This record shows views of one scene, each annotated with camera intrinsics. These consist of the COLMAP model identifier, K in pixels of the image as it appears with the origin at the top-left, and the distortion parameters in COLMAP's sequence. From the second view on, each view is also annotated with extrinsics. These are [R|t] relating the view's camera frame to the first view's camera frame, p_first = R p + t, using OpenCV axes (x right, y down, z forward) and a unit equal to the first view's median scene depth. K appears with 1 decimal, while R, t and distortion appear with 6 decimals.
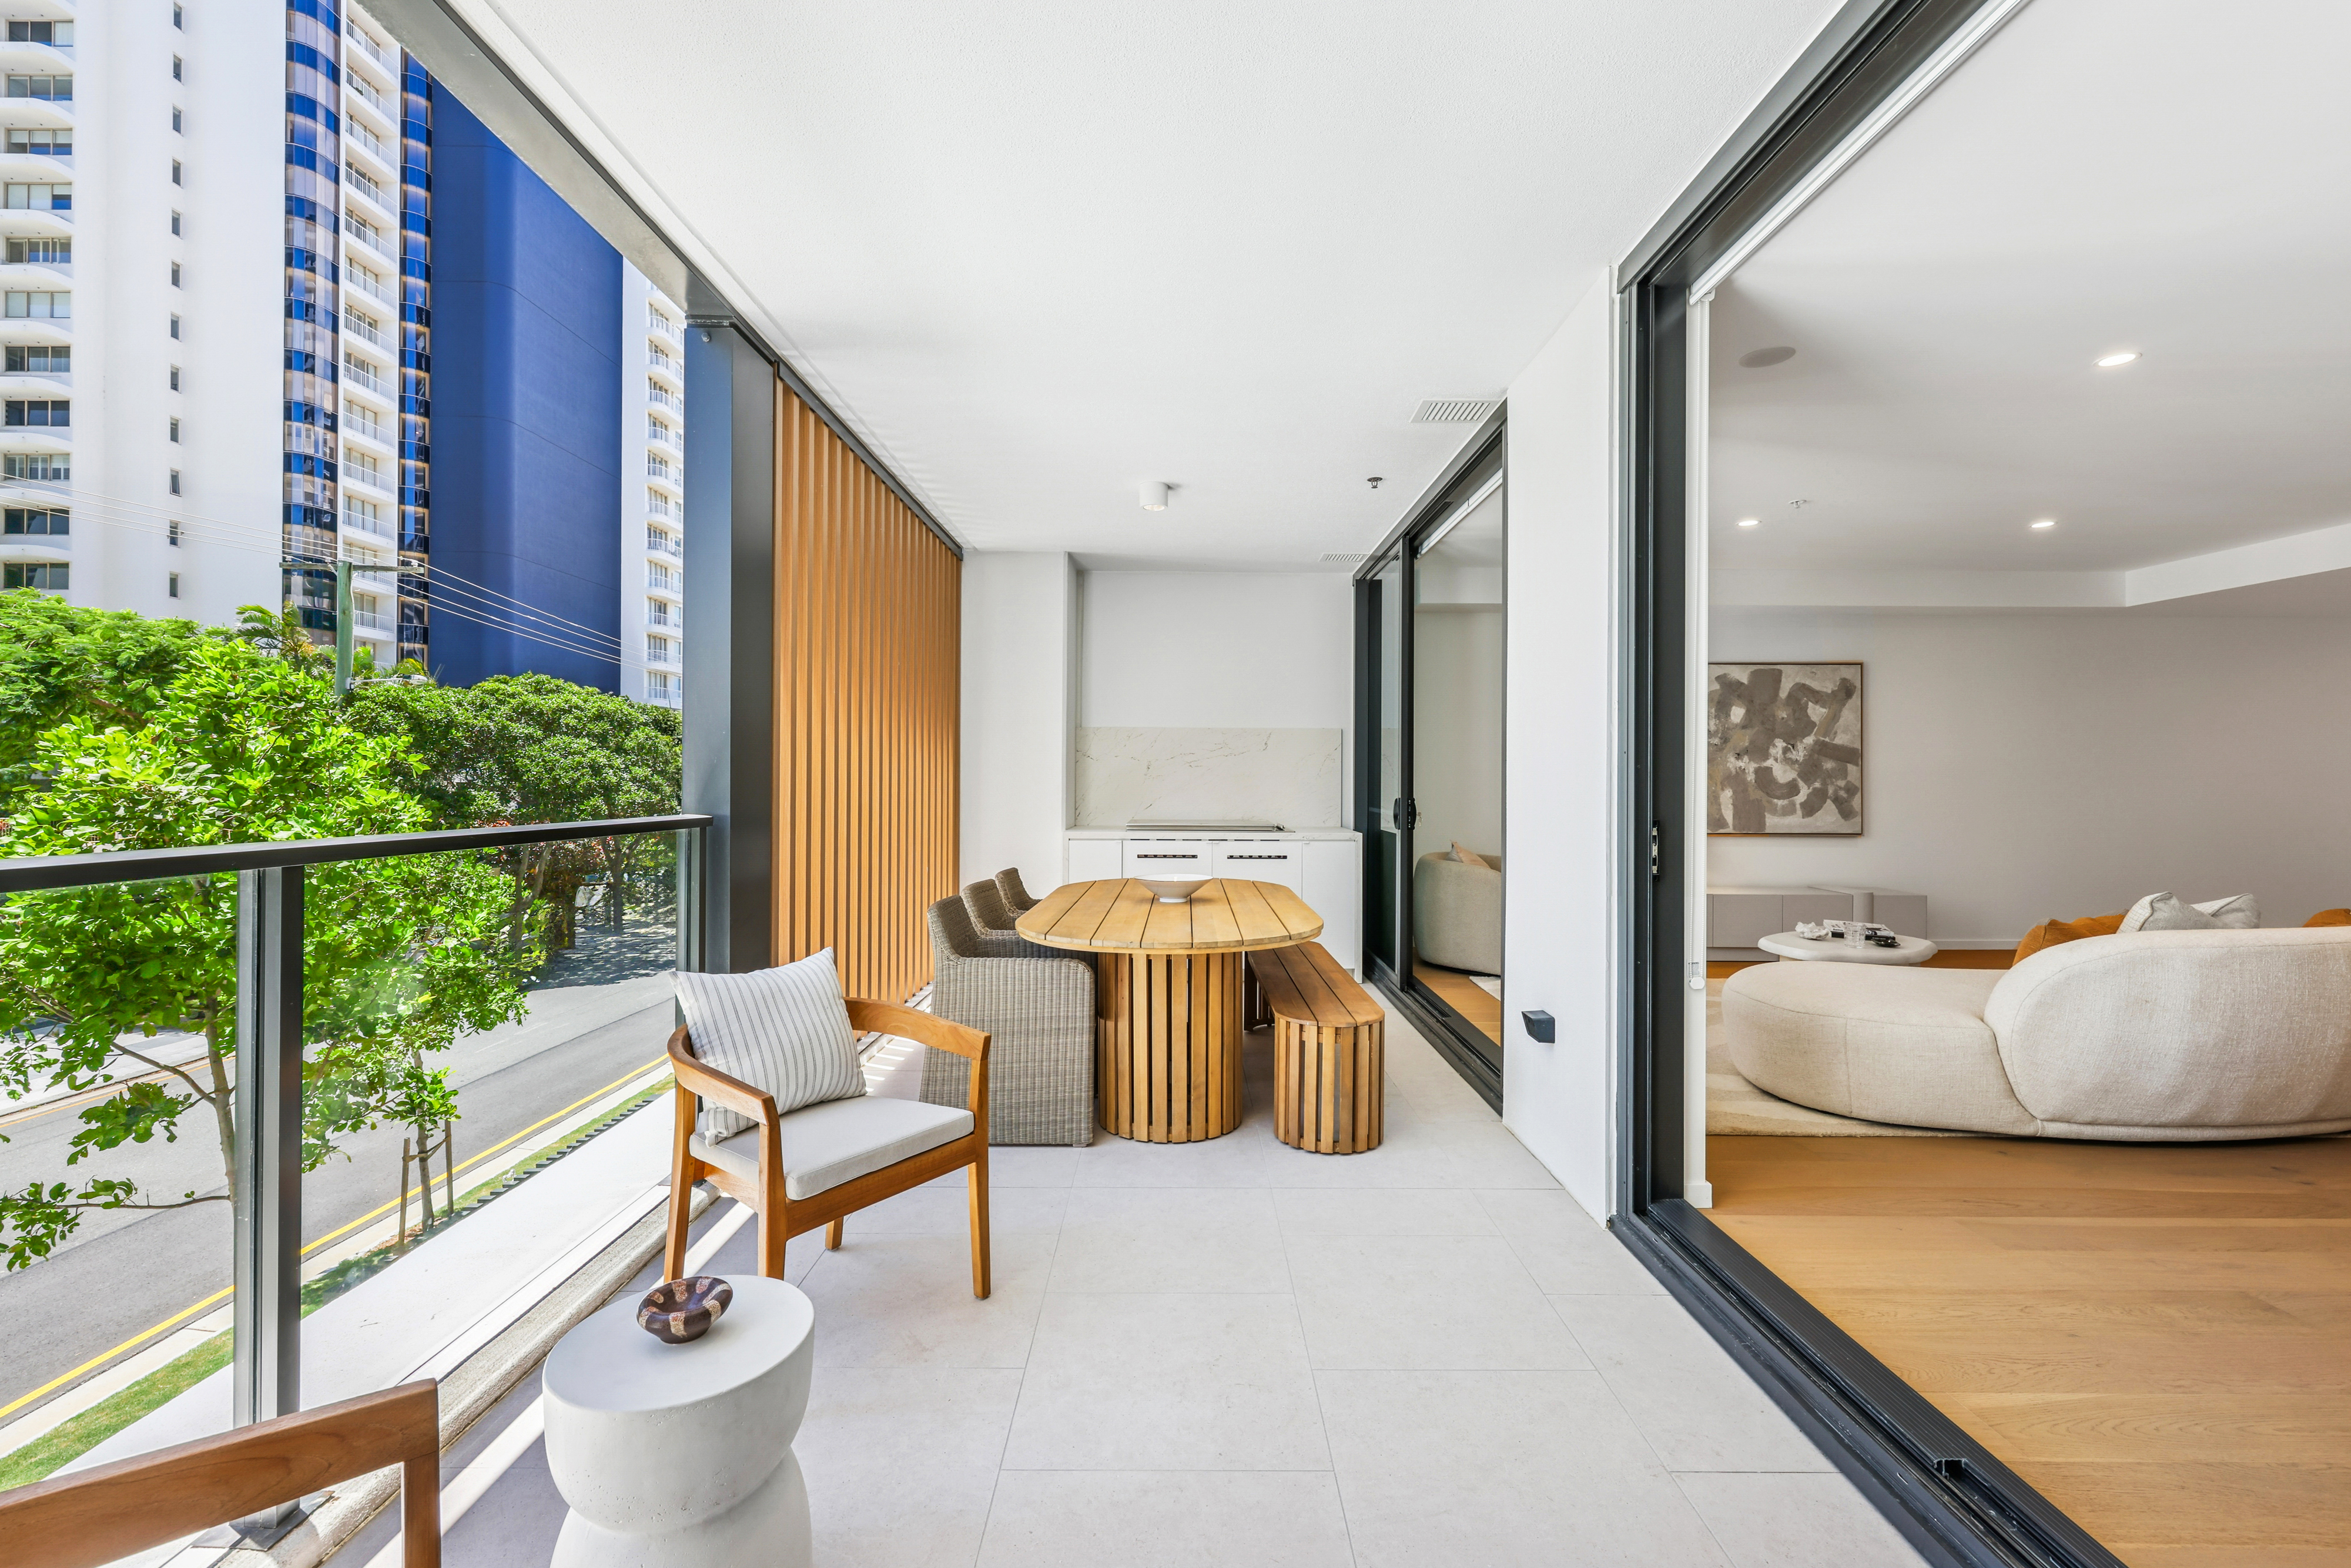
lens RADIAL K [[1003.8, 0, 1202.0], [0, 1003.8, 790.7], [0, 0, 1]] dist [0.000479, -0.000932]
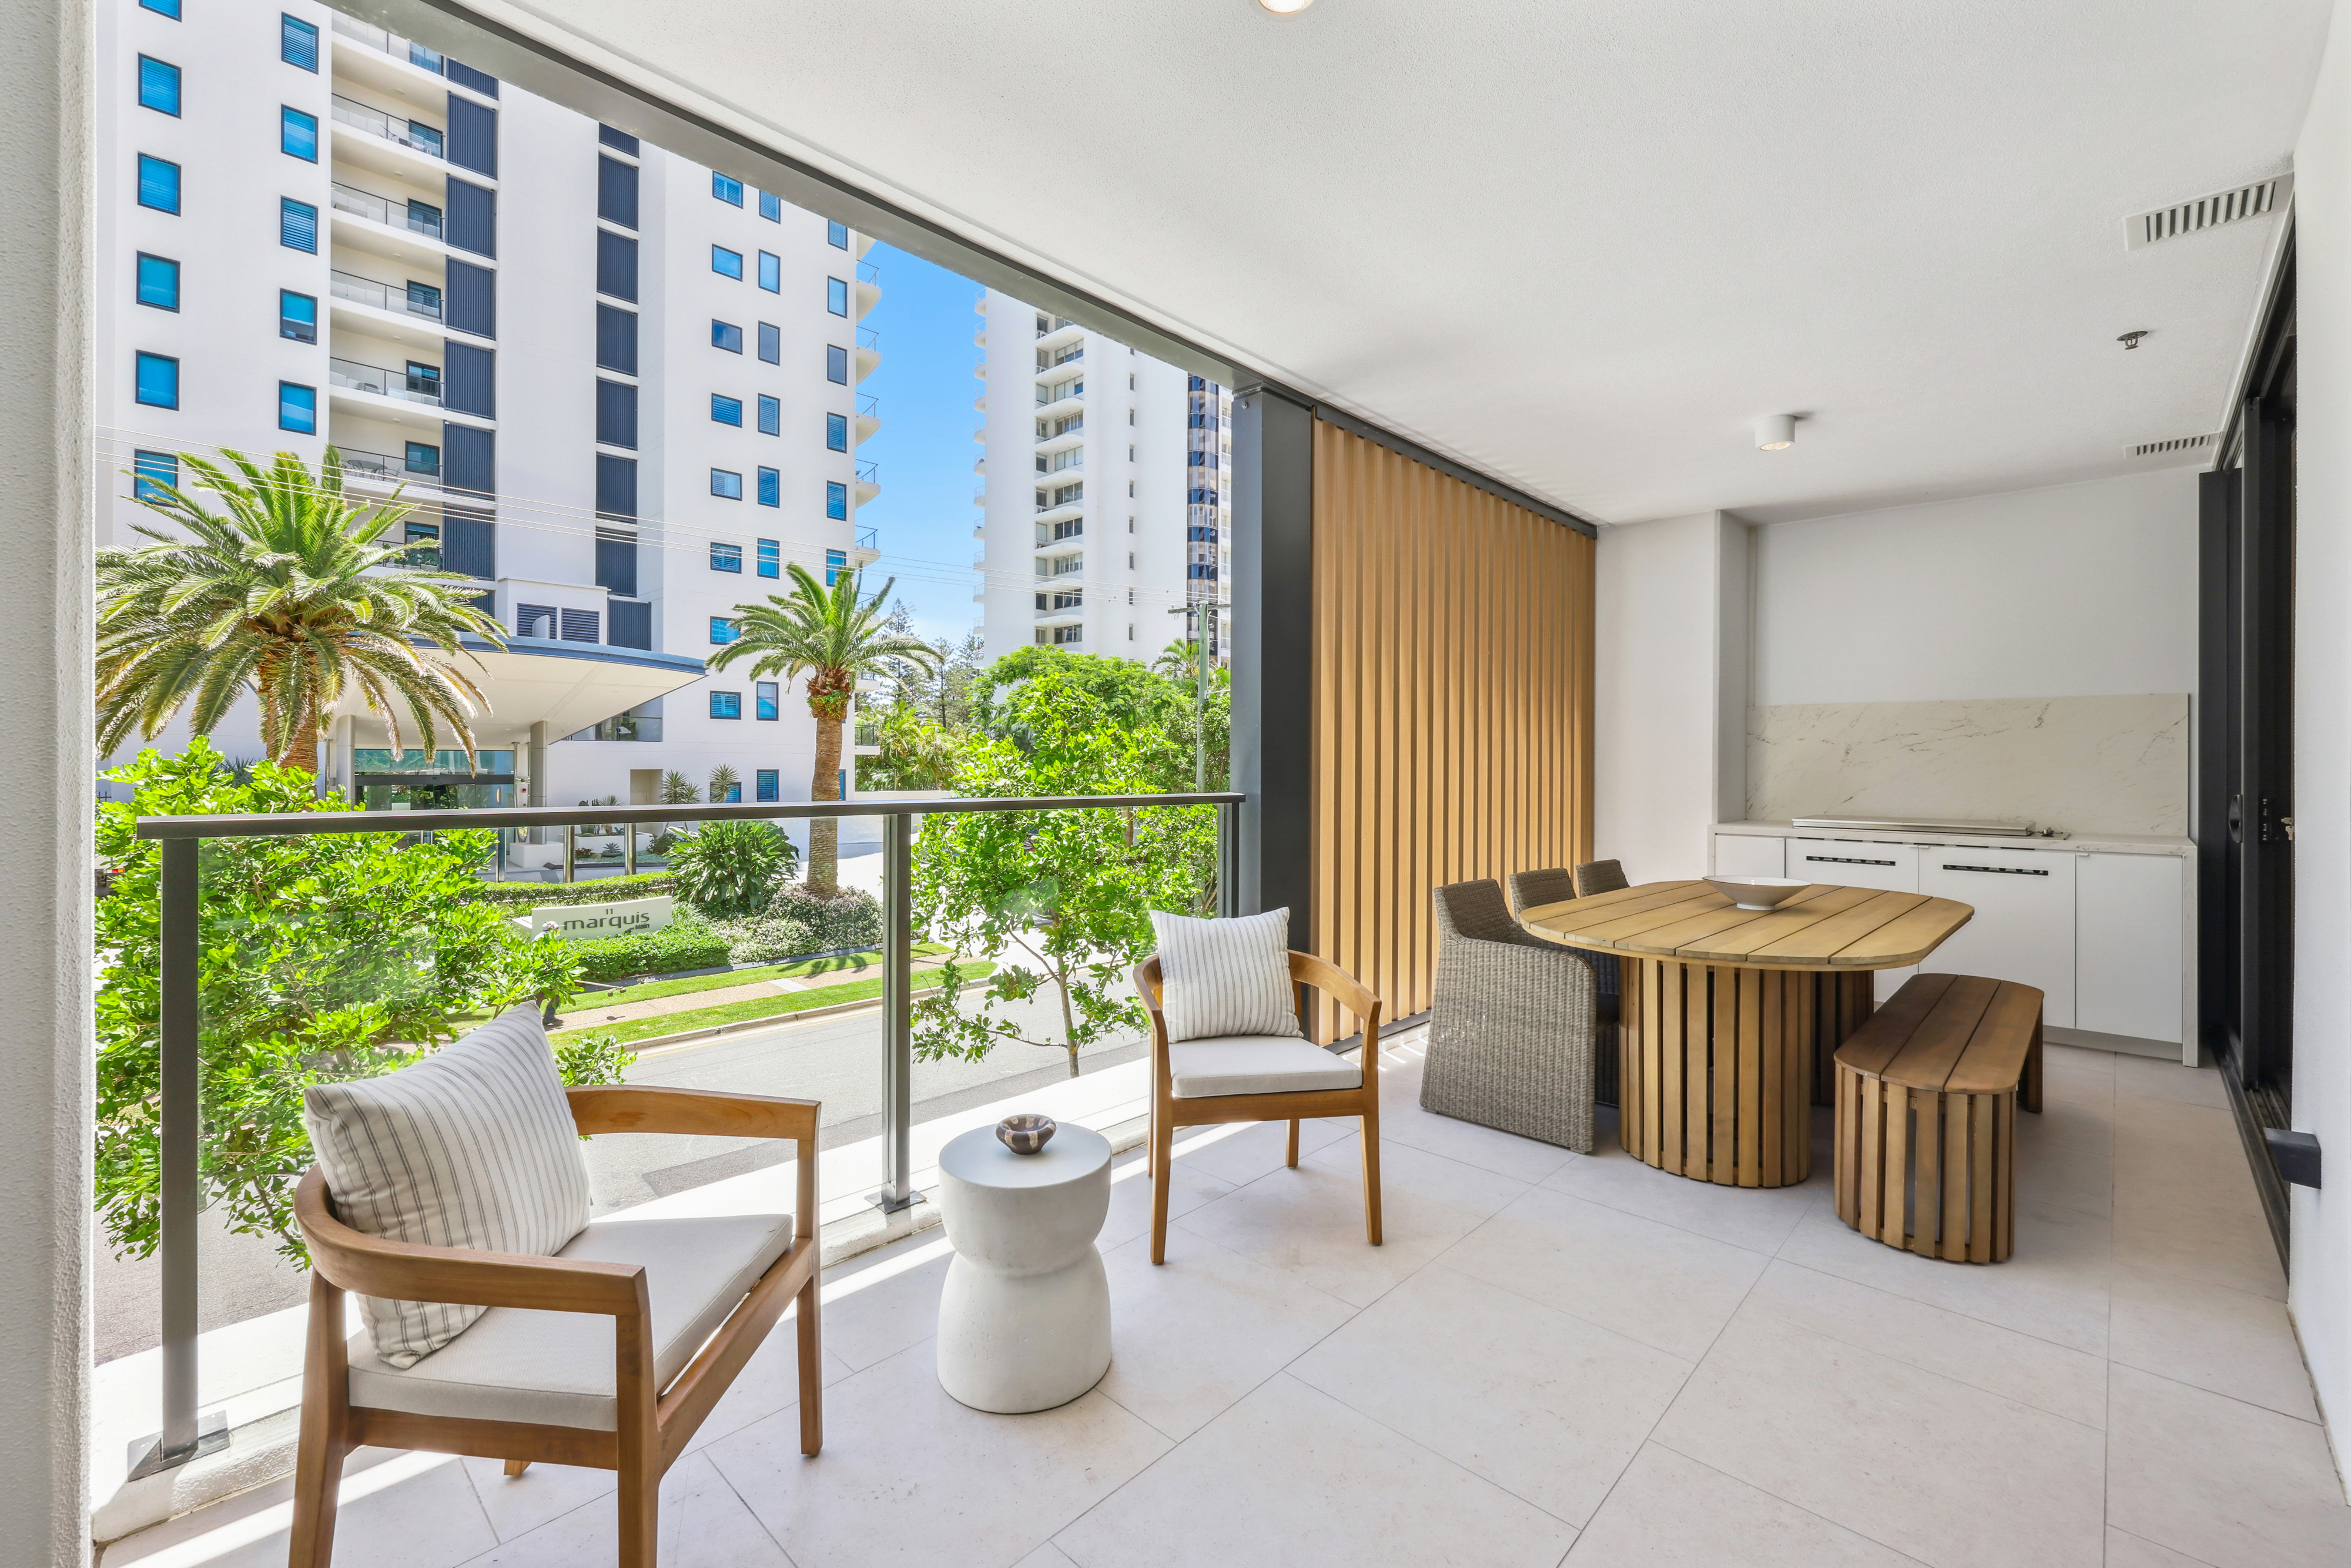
lens RADIAL K [[1003.8, 0, 1155.4], [0, 1003.8, 768.4], [0, 0, 1]] dist [0.000479, -0.000932]
pose [[0.714112, 0.000945, -0.700030, 0.173218], [-0.008899, 0.999931, -0.007728, 0.002217], [0.699975, 0.011748, 0.714071, 0.028415]]
